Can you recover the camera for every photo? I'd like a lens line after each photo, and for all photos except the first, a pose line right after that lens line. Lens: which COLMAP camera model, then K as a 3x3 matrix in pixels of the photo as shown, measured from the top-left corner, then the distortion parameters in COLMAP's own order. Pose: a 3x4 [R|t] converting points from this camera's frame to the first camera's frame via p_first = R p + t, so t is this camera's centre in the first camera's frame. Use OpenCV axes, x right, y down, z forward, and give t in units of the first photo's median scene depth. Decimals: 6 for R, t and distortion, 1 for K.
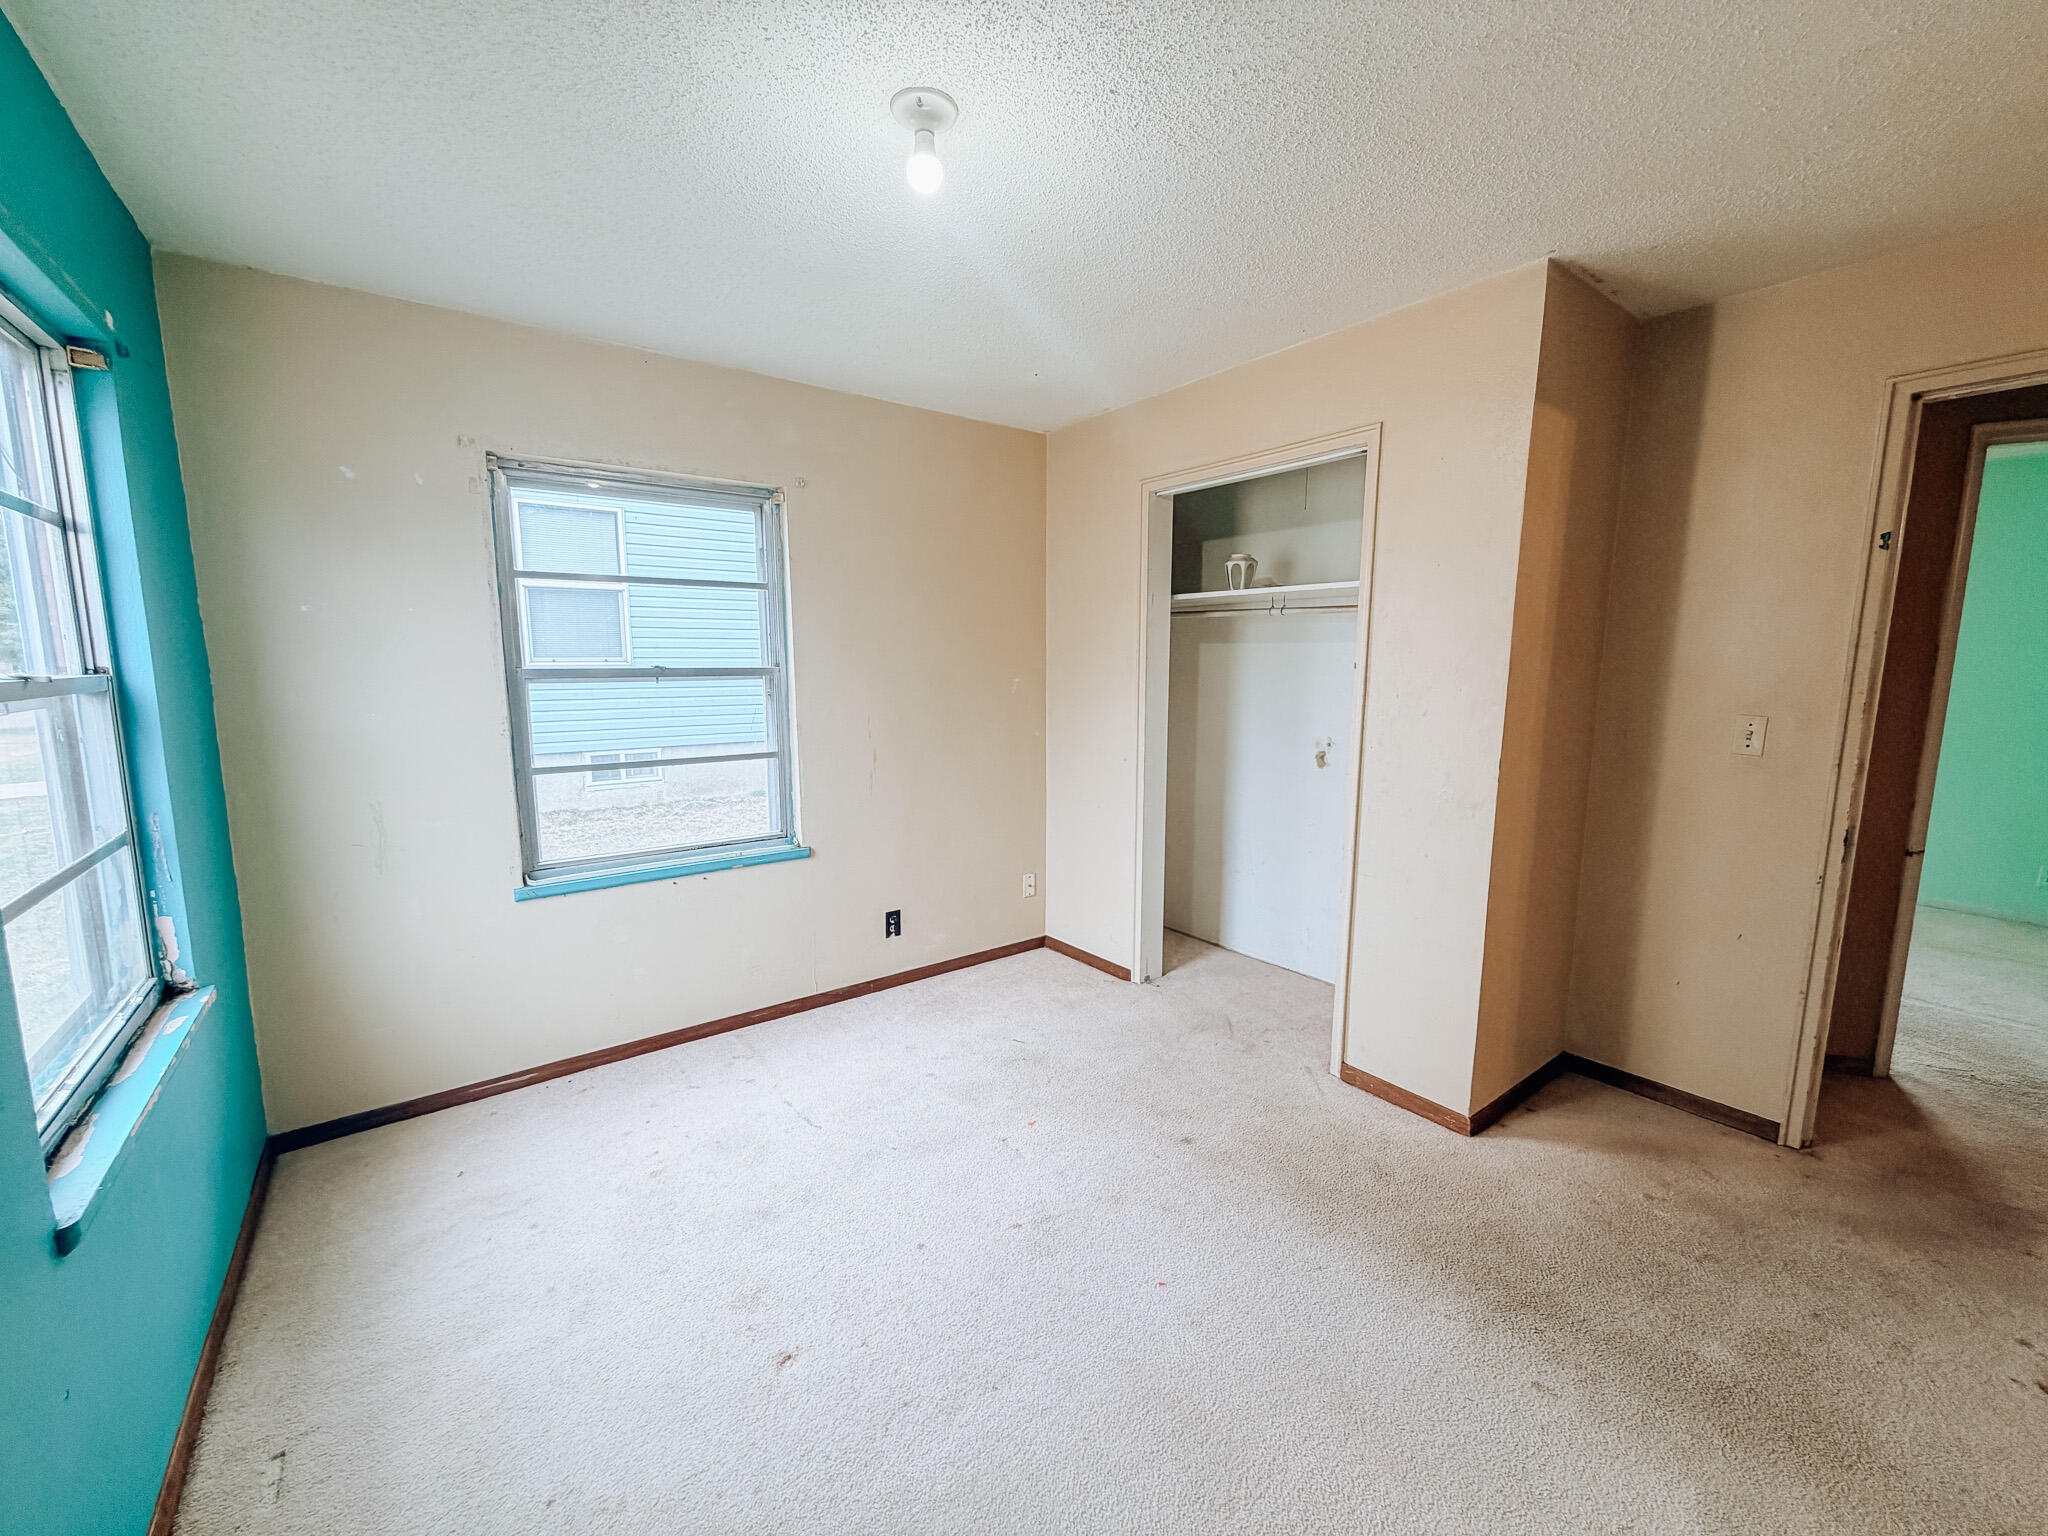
lens RADIAL K [[809.0, 0, 1014.0], [0, 809.0, 767.2], [0, 0, 1]] dist [-0.000239, 0.000308]
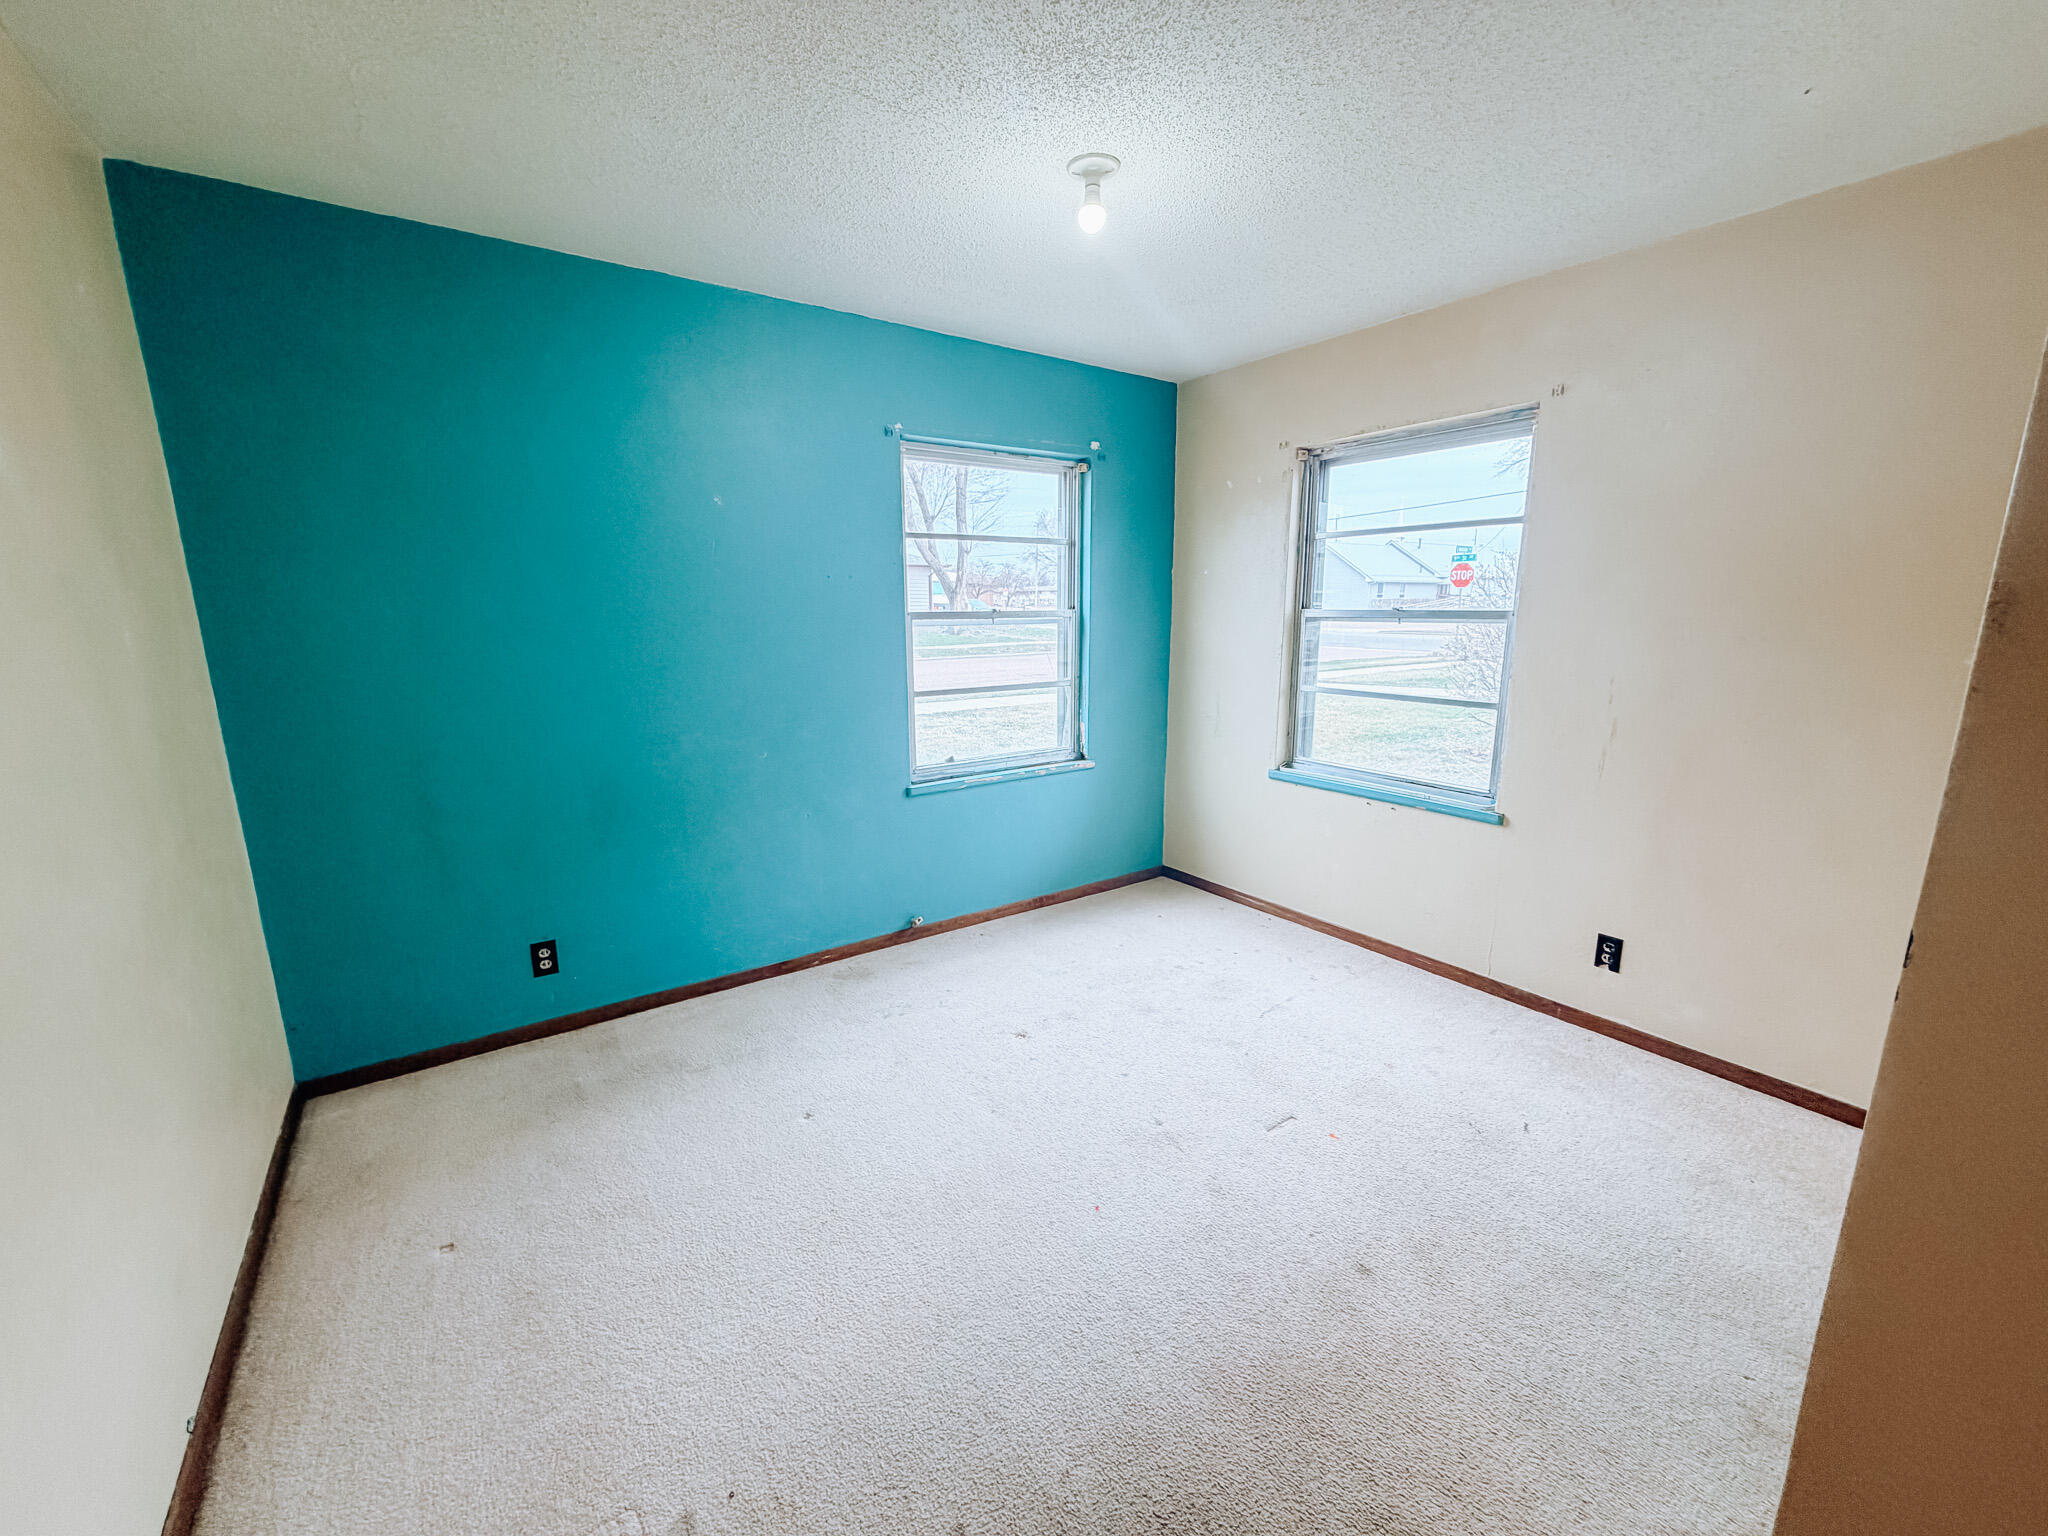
lens RADIAL K [[809.0, 0, 1029.2], [0, 809.0, 768.0], [0, 0, 1]] dist [-0.000239, 0.000308]
pose [[-0.008843, 0.197328, -0.980298, 0.647560], [-0.130440, 0.971732, 0.196781, -0.061421], [0.991417, 0.129611, 0.017147, 0.487399]]
